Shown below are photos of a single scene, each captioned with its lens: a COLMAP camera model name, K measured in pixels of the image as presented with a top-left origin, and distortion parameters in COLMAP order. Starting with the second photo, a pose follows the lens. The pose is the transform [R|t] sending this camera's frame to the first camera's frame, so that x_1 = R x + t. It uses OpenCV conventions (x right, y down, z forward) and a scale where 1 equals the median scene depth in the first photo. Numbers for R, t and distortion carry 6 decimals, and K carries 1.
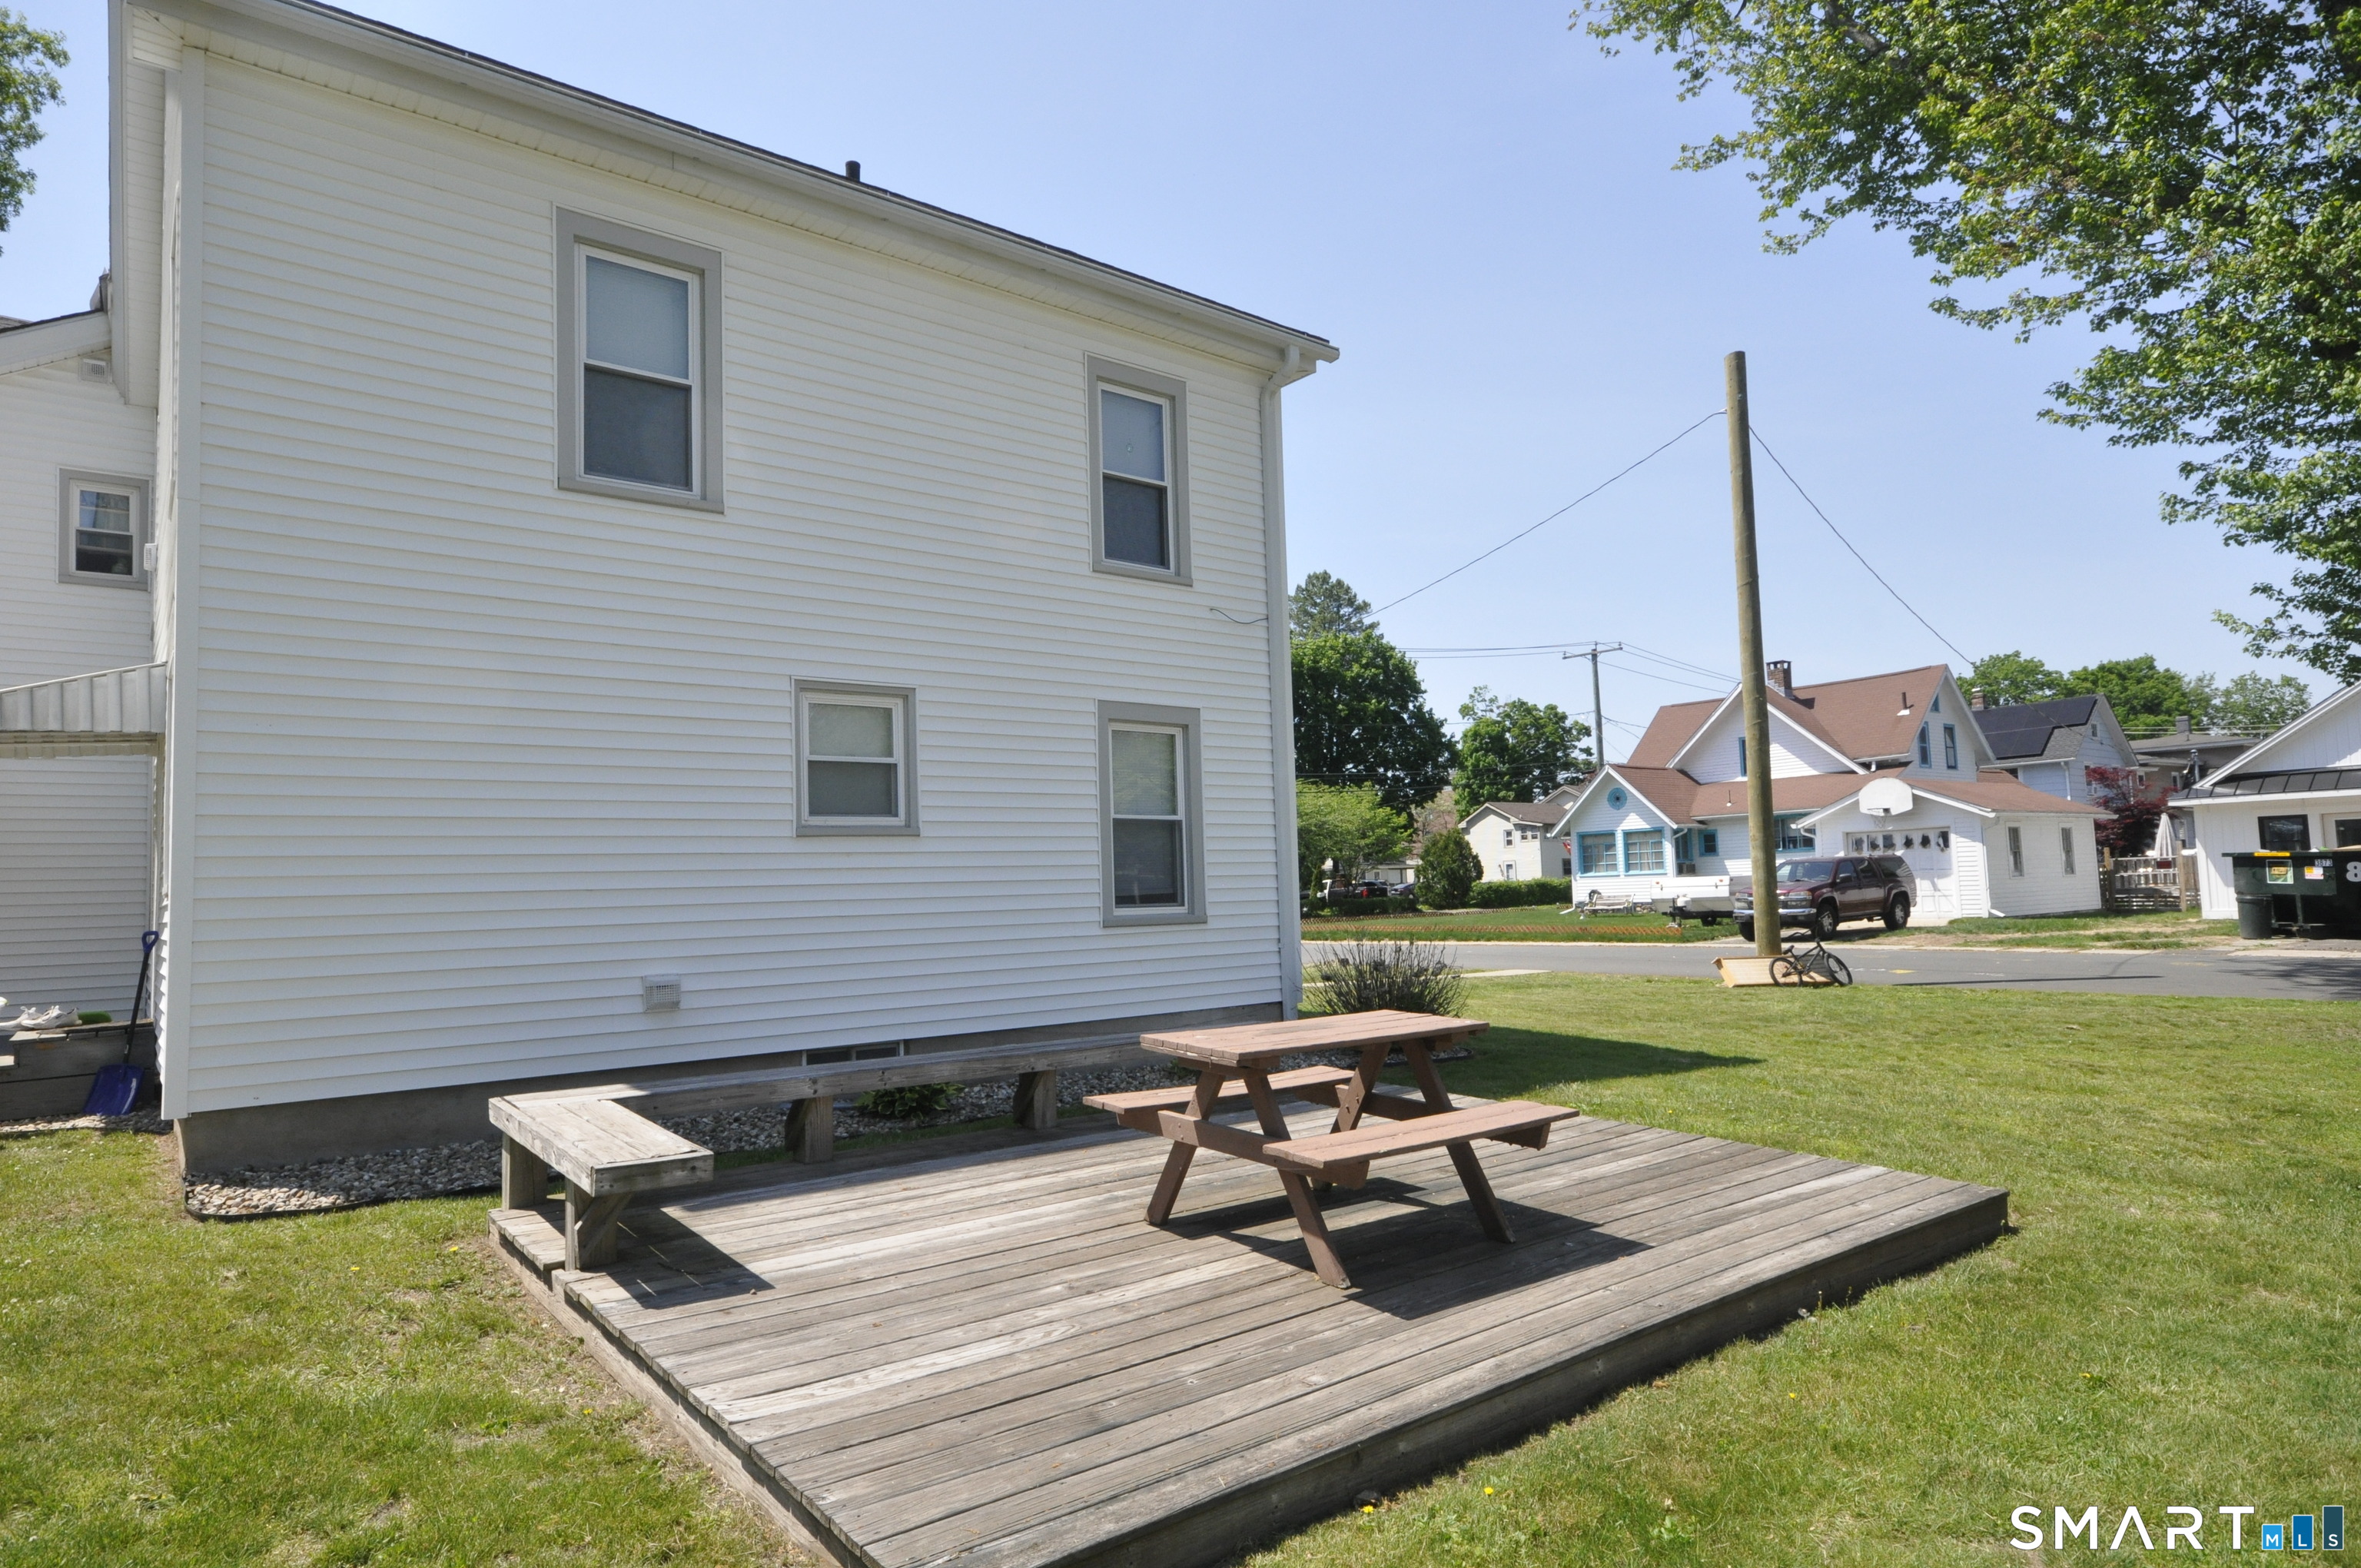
lens RADIAL K [[1330.5, 0, 1166.6], [0, 1330.5, 797.6], [0, 0, 1]] dist [0.000832, 0.018173]
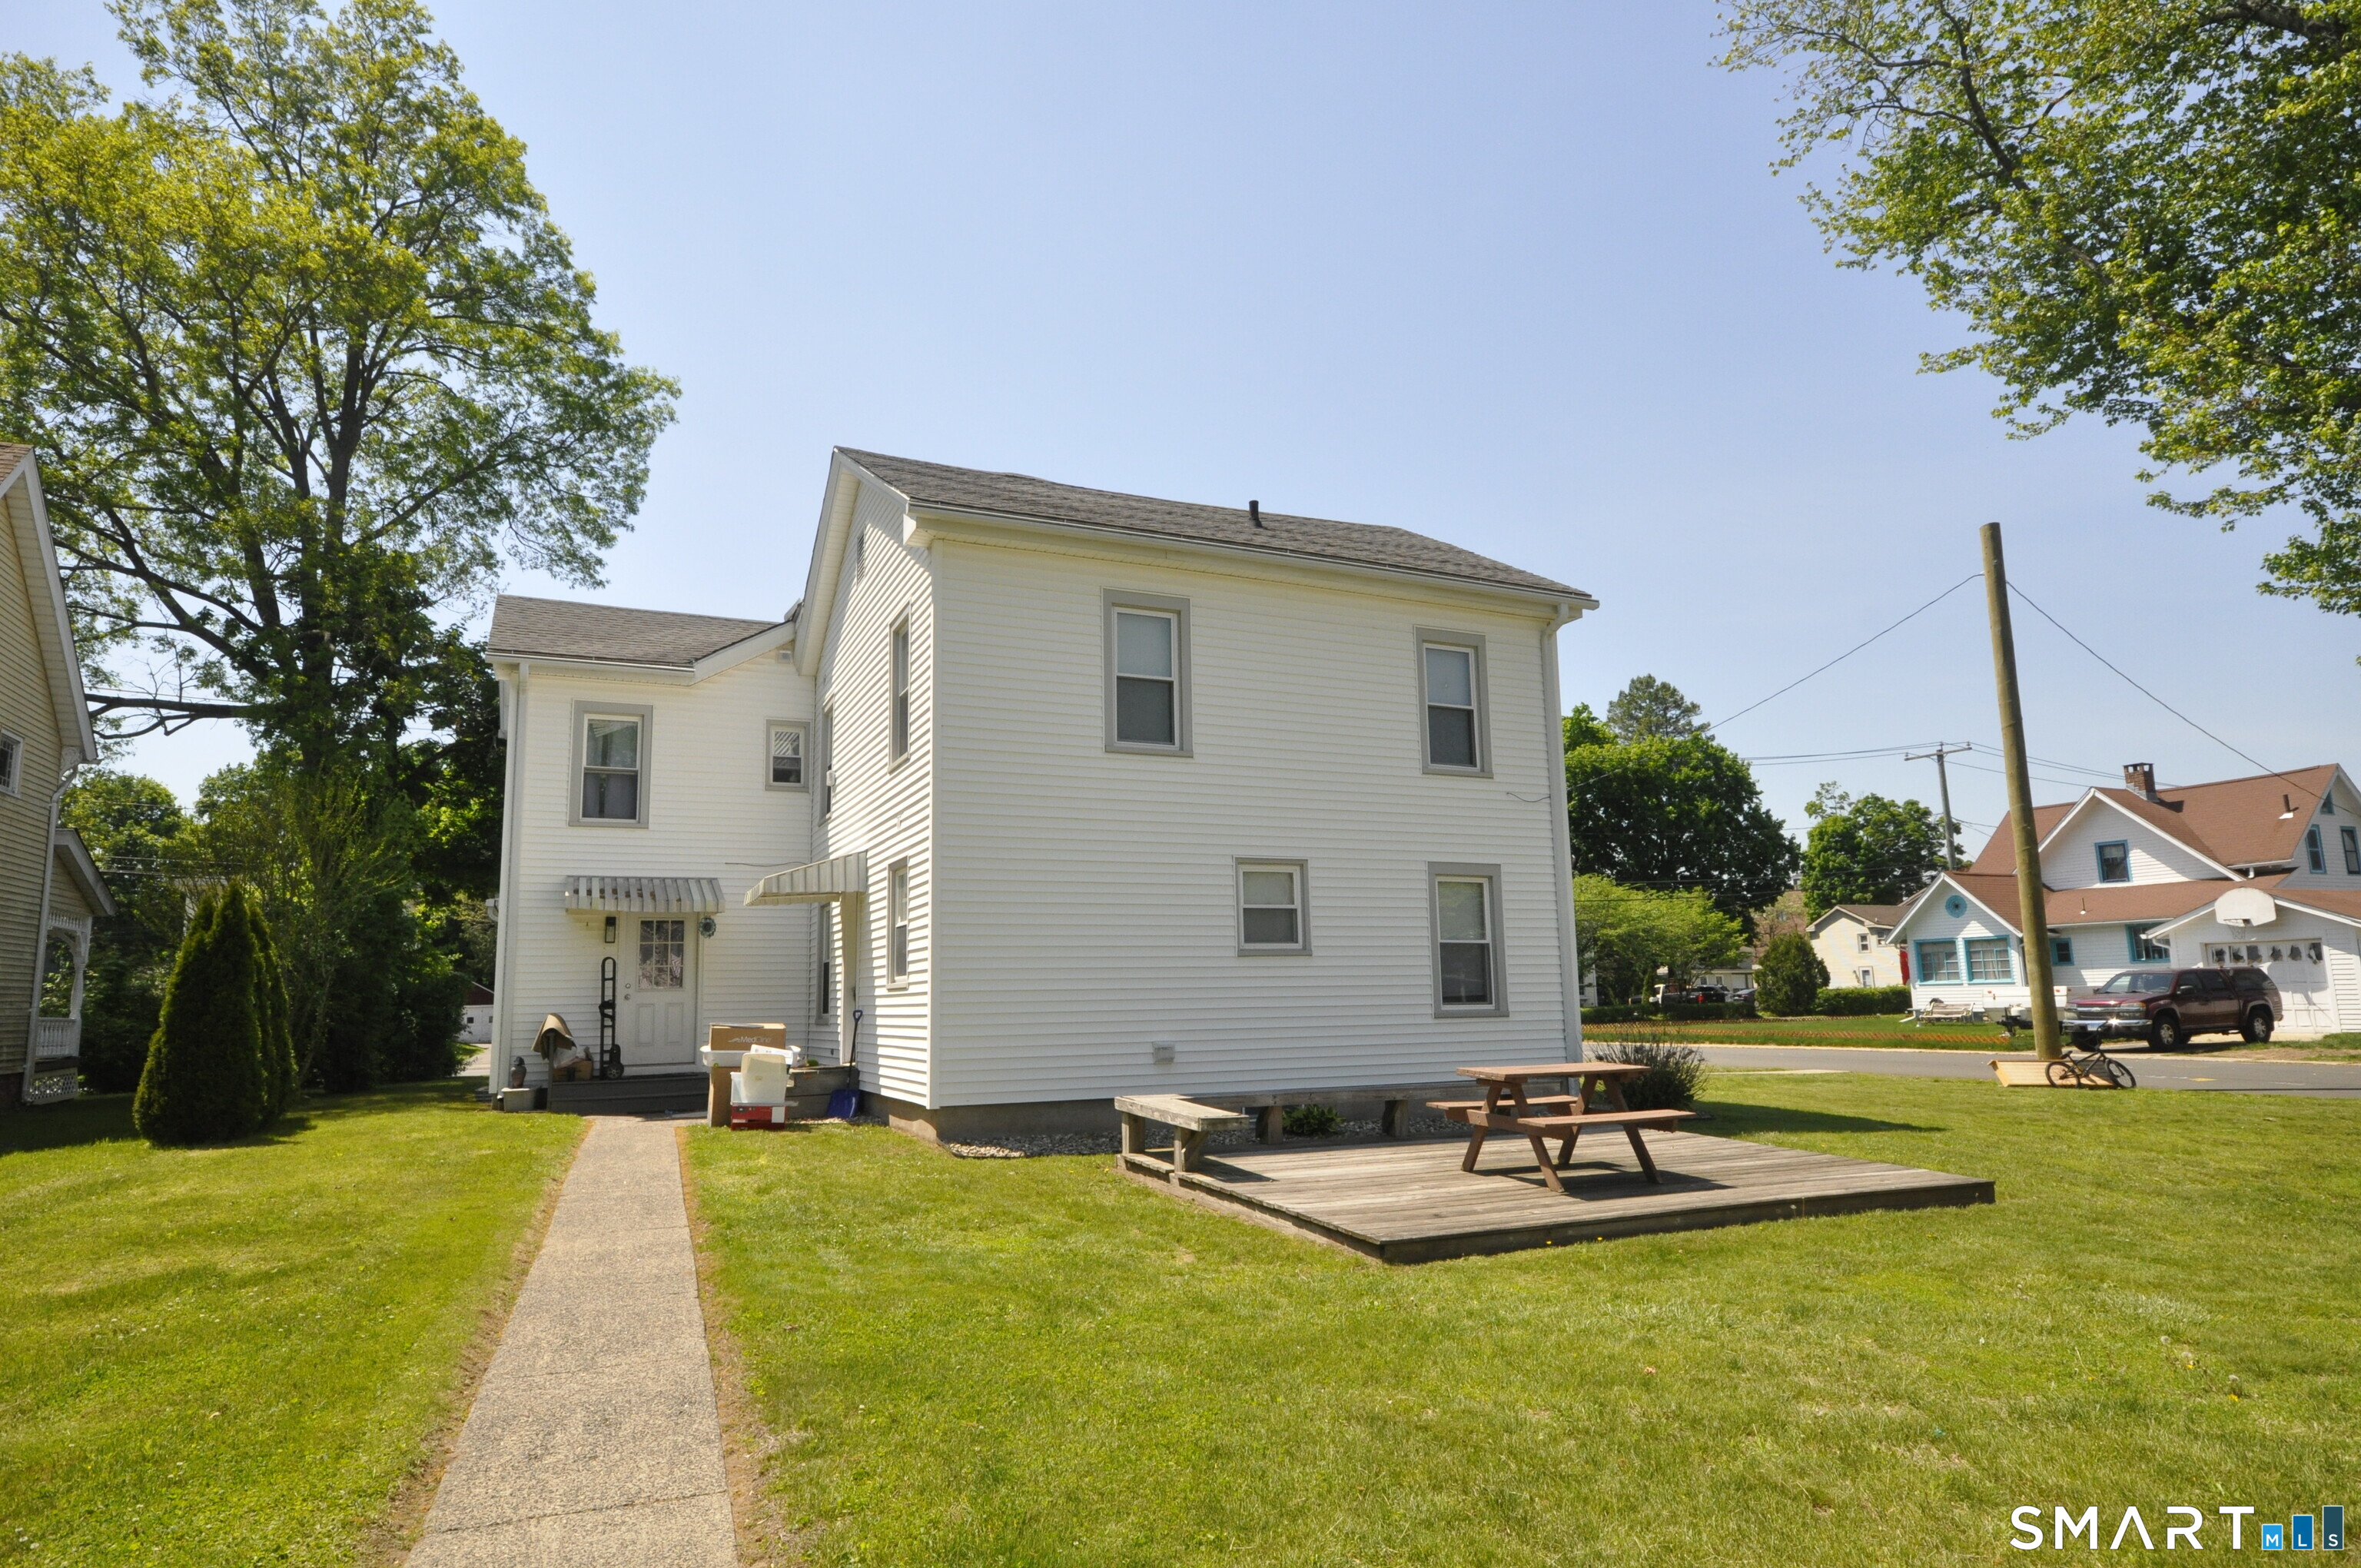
lens RADIAL K [[1330.5, 0, 1166.6], [0, 1330.5, 797.6], [0, 0, 1]] dist [0.000832, 0.018173]
pose [[0.970904, -0.023106, -0.238353, 0.007905], [0.005204, 0.997135, -0.075465, -0.013406], [0.239414, 0.072029, 0.968242, -0.191924]]
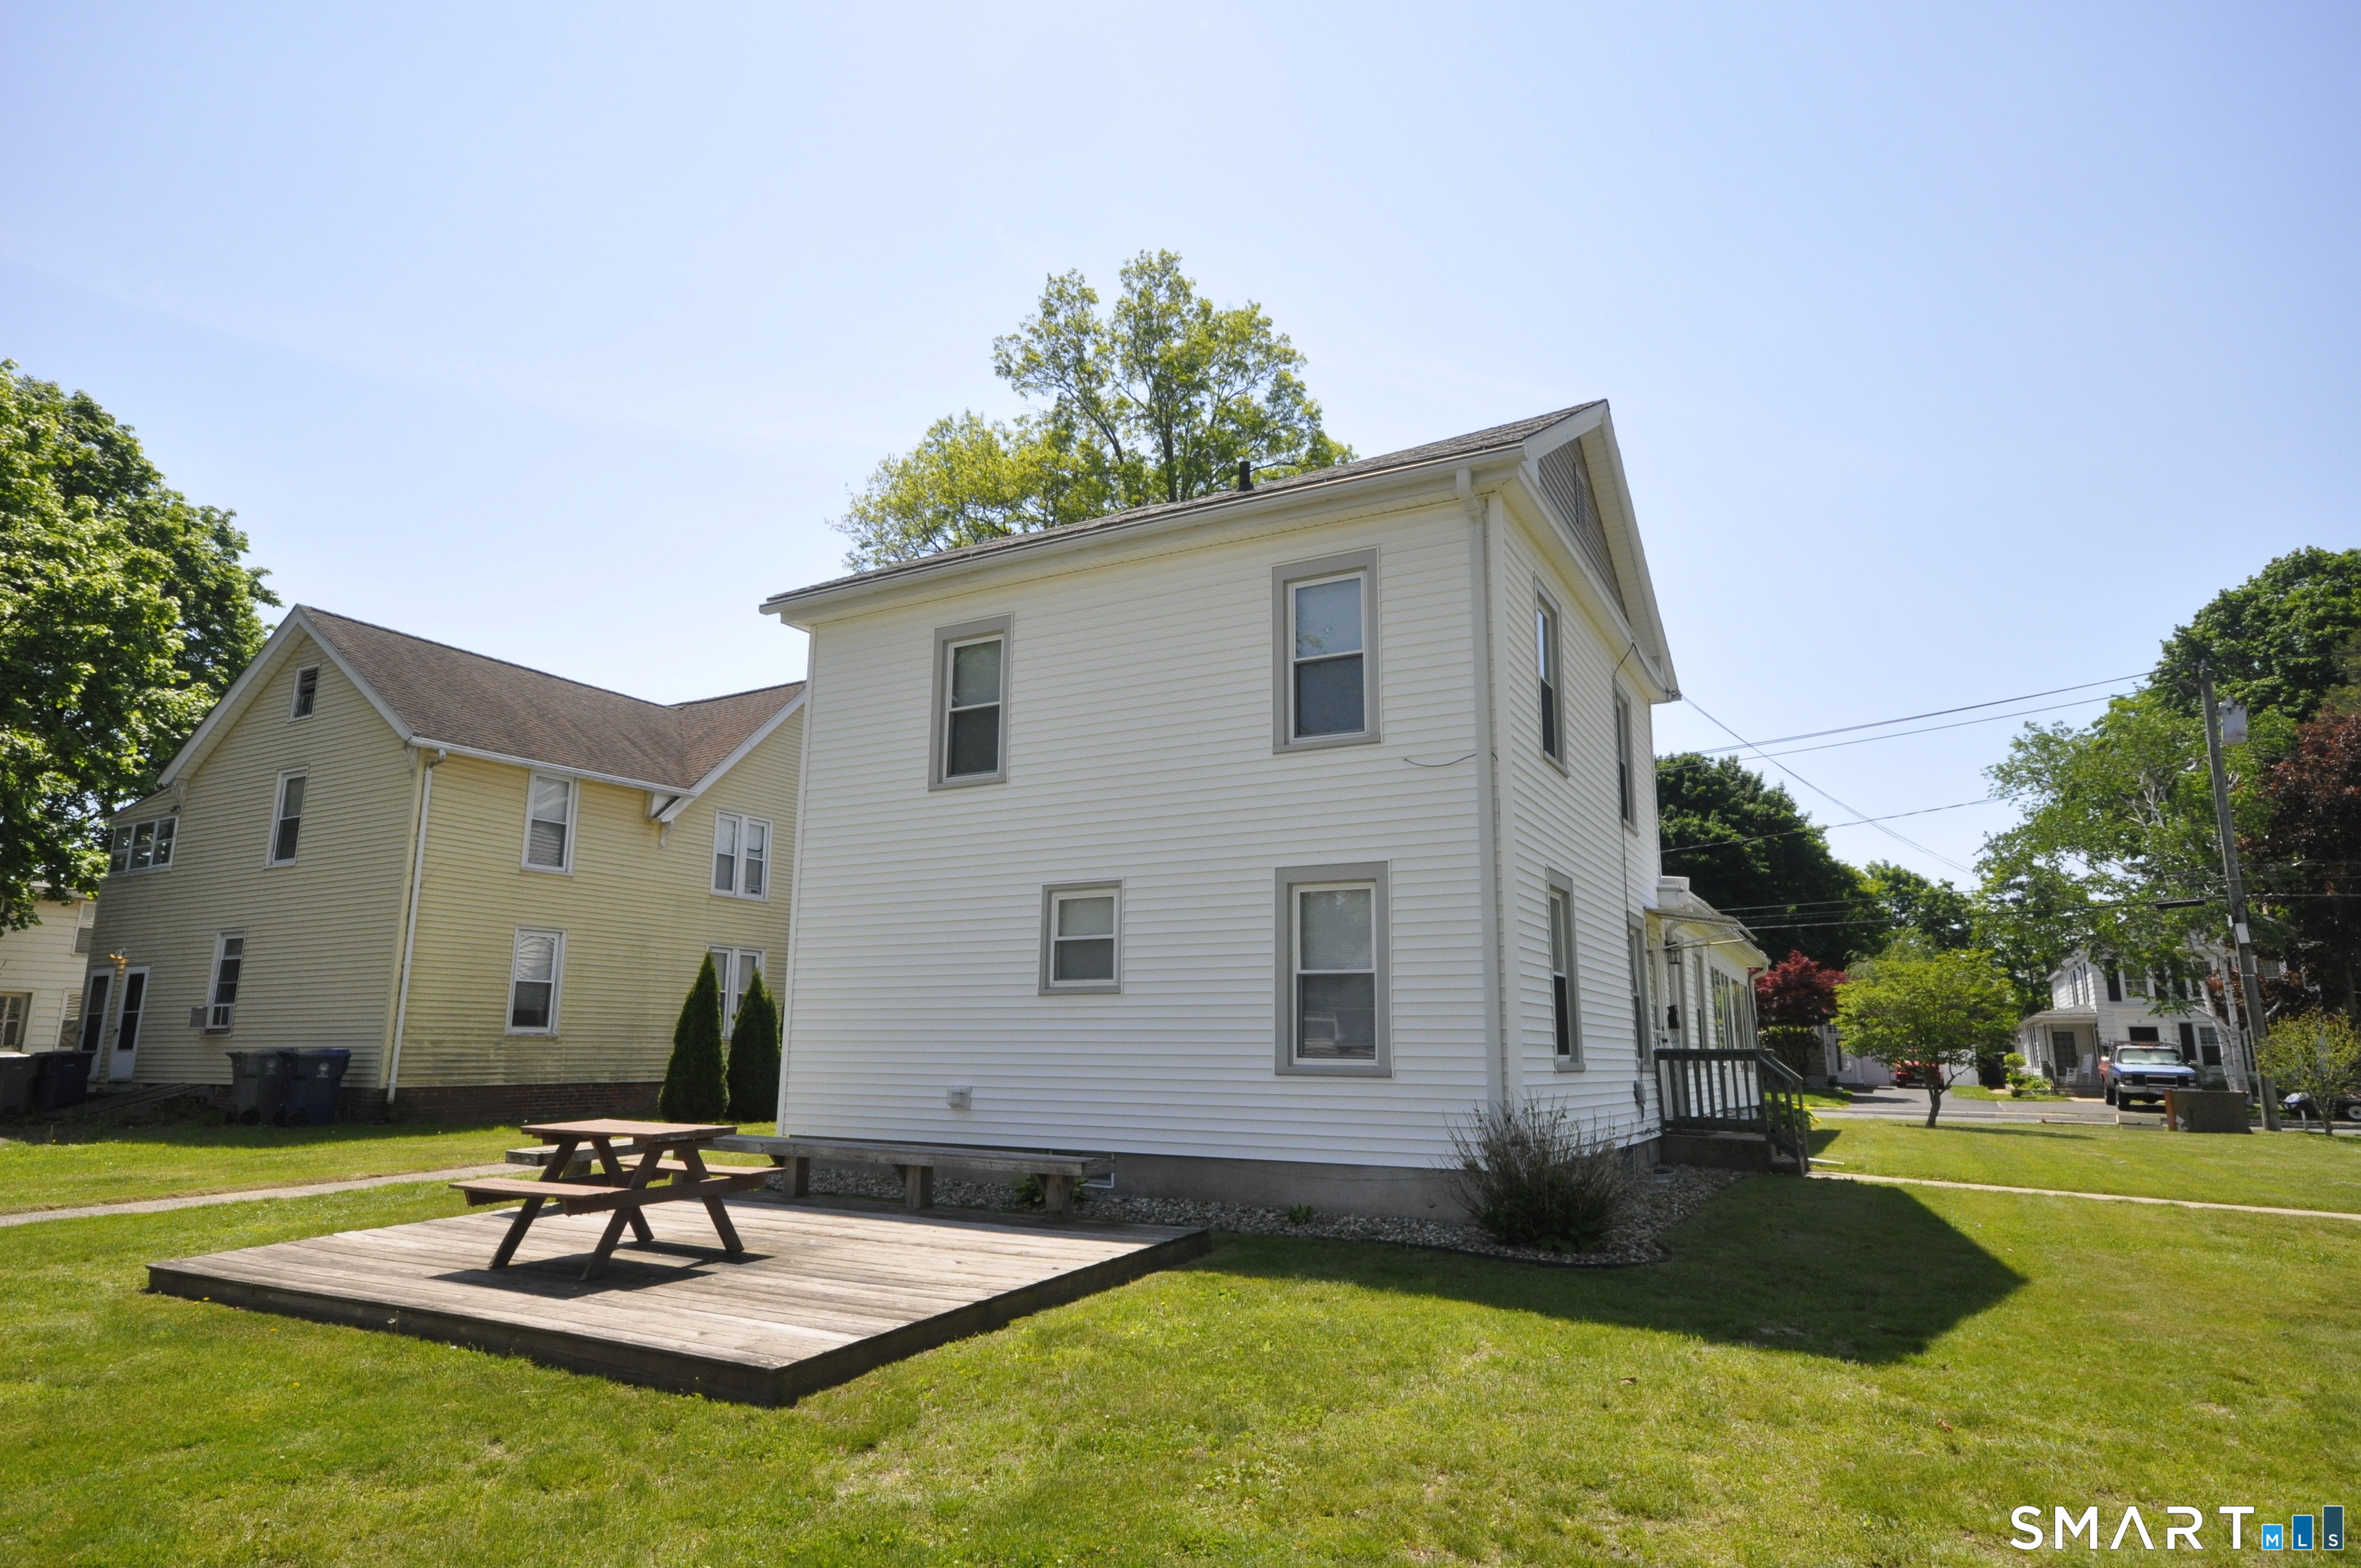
lens RADIAL K [[1349.9, 0, 1180.5], [0, 1349.9, 784.0], [0, 0, 1]] dist [-0.000775, 0.000017]
pose [[0.379425, -0.148971, -0.913151, 0.374491], [0.042709, 0.988721, -0.143553, 0.006470], [0.924236, 0.015468, 0.381507, 0.191159]]
